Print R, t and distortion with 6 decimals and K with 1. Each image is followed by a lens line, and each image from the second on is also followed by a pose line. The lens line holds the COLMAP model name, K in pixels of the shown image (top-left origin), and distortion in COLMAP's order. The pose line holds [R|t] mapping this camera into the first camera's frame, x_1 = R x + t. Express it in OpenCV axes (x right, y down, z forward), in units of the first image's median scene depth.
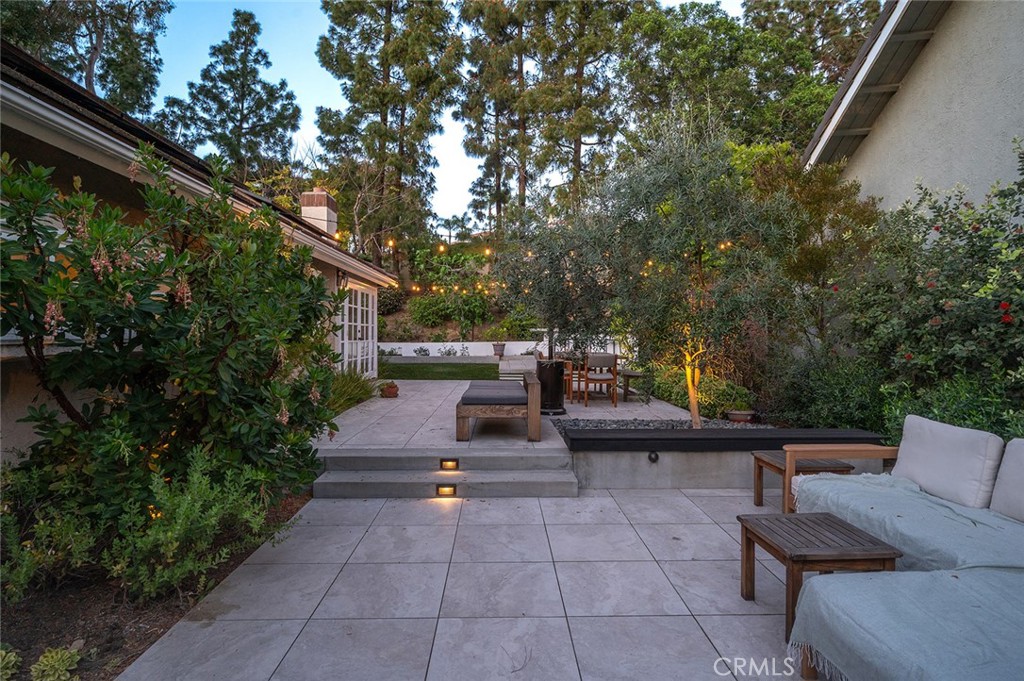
lens RADIAL K [[535.8, 0, 515.3], [0, 535.8, 338.6], [0, 0, 1]] dist [0.000703, -0.001383]
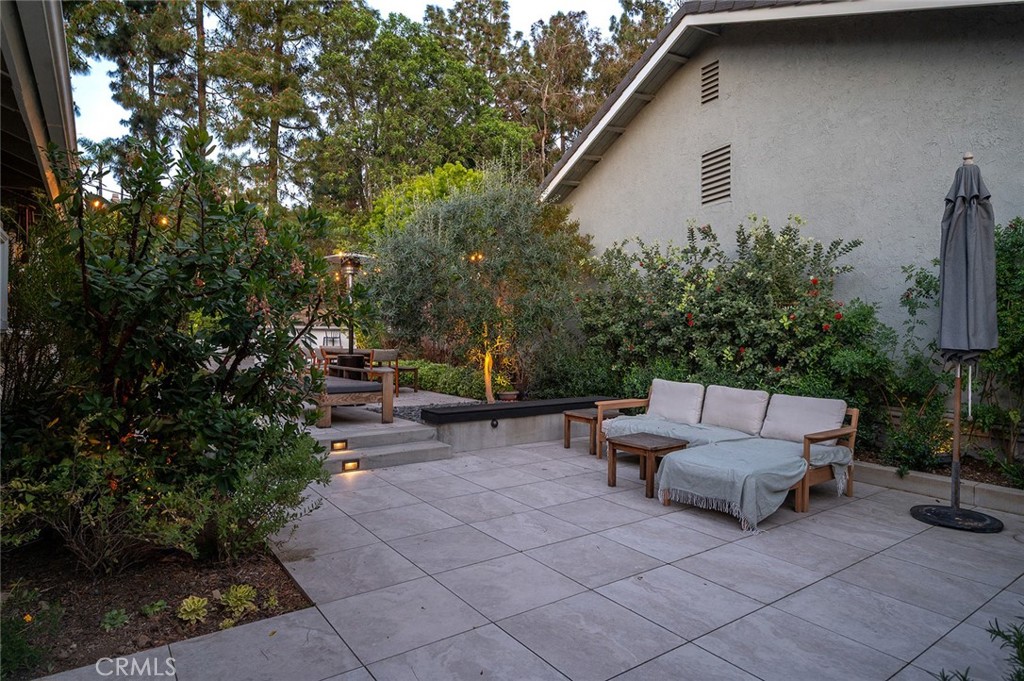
lens RADIAL K [[569.5, 0, 507.9], [0, 569.5, 339.3], [0, 0, 1]] dist [-0.005842, -0.000592]
pose [[0.832388, 0.000608, 0.554193, -0.491268], [-0.002196, 0.999995, 0.002202, 0.010578], [-0.554189, -0.003050, 0.832385, -0.182903]]
